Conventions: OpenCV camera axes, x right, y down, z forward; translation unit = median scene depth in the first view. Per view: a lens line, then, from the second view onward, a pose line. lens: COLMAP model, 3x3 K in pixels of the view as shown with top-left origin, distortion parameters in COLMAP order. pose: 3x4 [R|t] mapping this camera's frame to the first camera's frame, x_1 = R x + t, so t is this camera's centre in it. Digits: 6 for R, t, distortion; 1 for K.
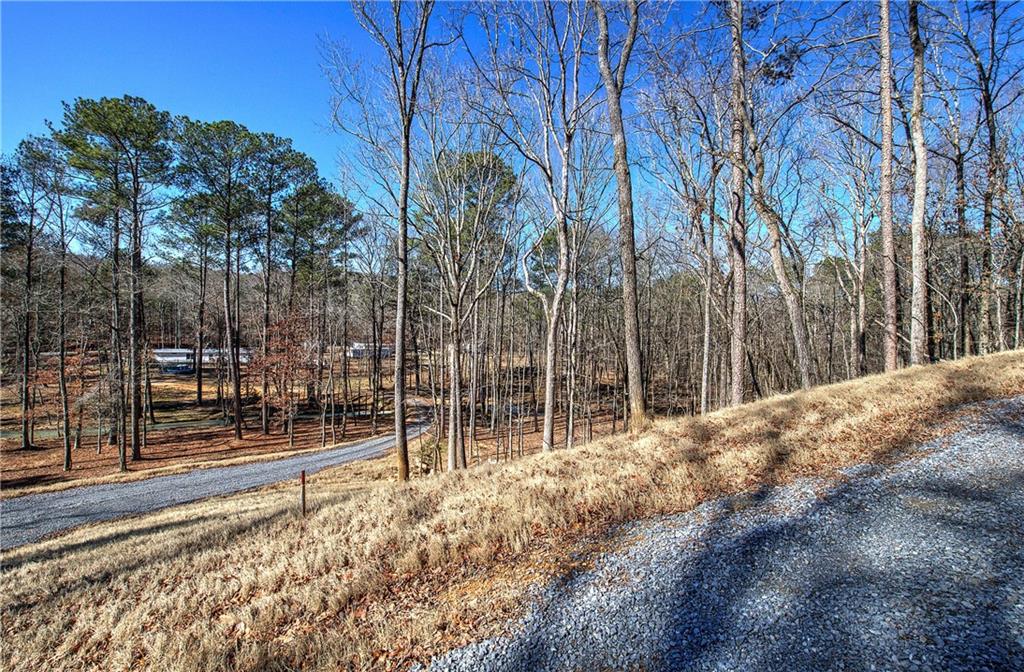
lens RADIAL K [[444.9, 0, 512.0], [0, 444.9, 336.0], [0, 0, 1]] dist [-0.001850, -0.000043]
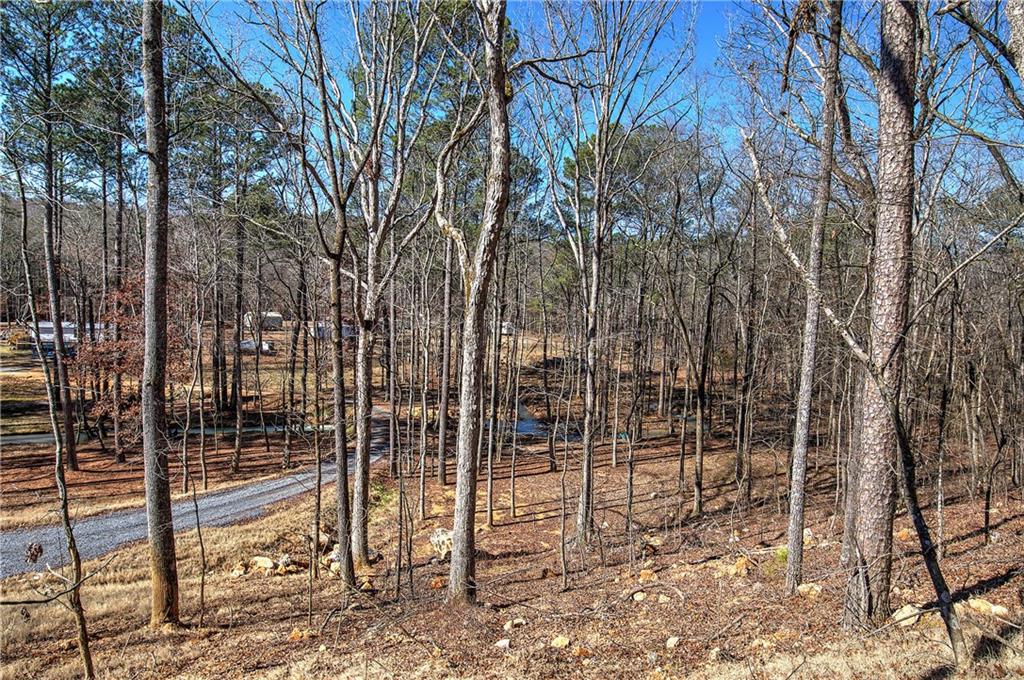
lens RADIAL K [[642.5, 0, 512.0], [0, 642.5, 340.0], [0, 0, 1]] dist [0.021791, -0.000099]
pose [[0.995327, 0.021720, -0.094085, 0.123173], [-0.017305, 0.998722, 0.047487, -0.008386], [0.094997, -0.045637, 0.994431, 0.214121]]
